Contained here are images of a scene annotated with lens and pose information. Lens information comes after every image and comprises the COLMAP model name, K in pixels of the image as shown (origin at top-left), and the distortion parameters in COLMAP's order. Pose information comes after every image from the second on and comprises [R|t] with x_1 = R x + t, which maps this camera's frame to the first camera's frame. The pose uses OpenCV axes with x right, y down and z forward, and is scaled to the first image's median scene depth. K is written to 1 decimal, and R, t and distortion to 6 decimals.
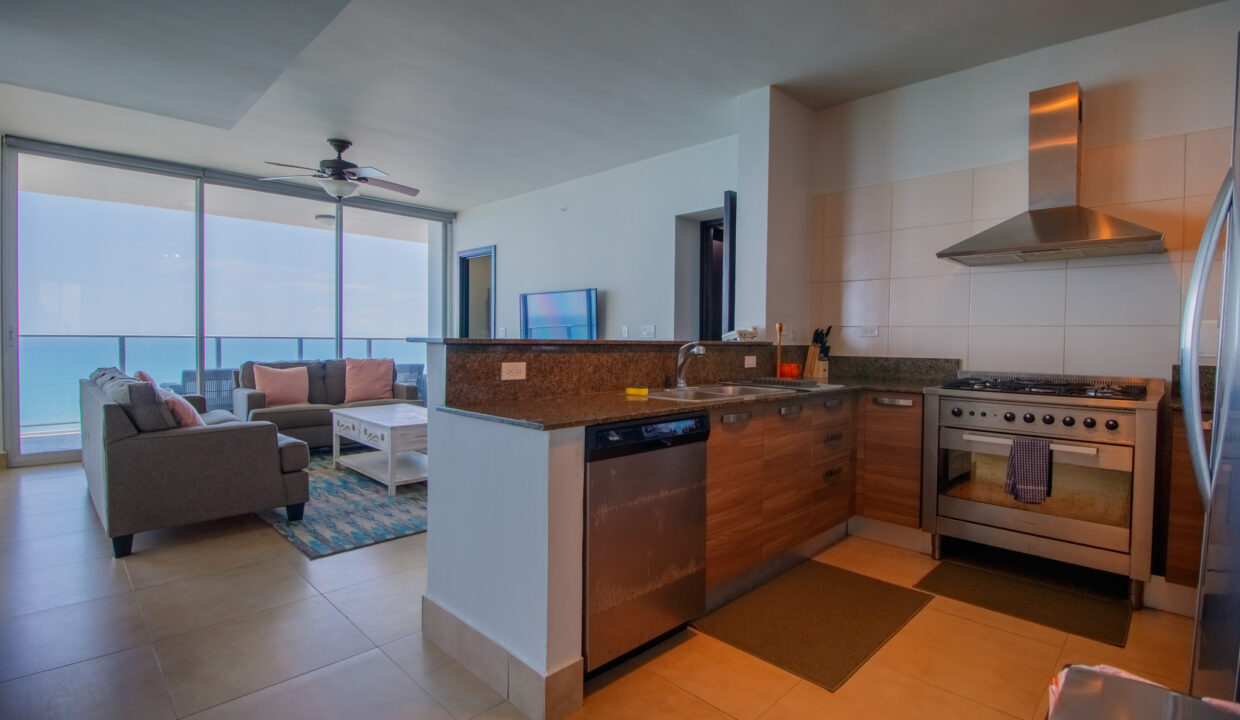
lens RADIAL K [[575.3, 0, 618.6], [0, 575.3, 354.3], [0, 0, 1]] dist [0.001301, -0.014928]
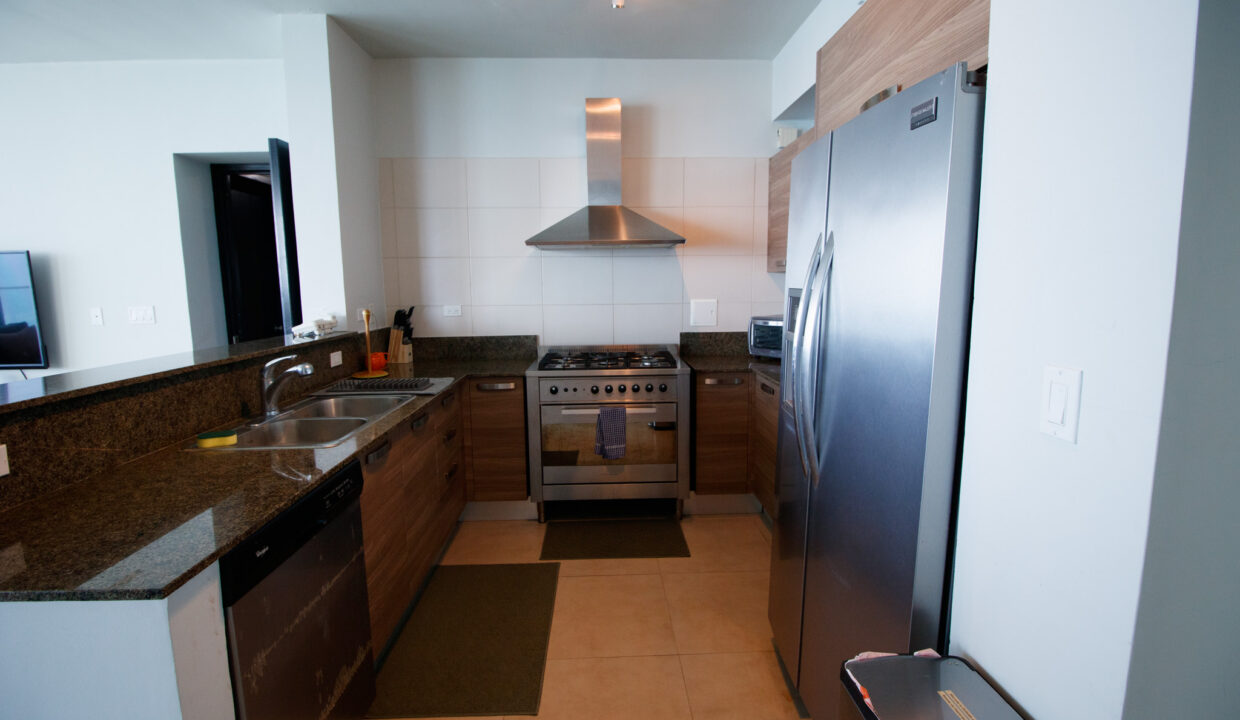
lens RADIAL K [[575.3, 0, 618.6], [0, 575.3, 354.3], [0, 0, 1]] dist [0.001301, -0.014928]
pose [[0.675492, -0.113084, 0.728644, -0.117603], [0.038110, 0.992204, 0.118658, -0.090062], [-0.736382, -0.052384, 0.674535, 0.162525]]
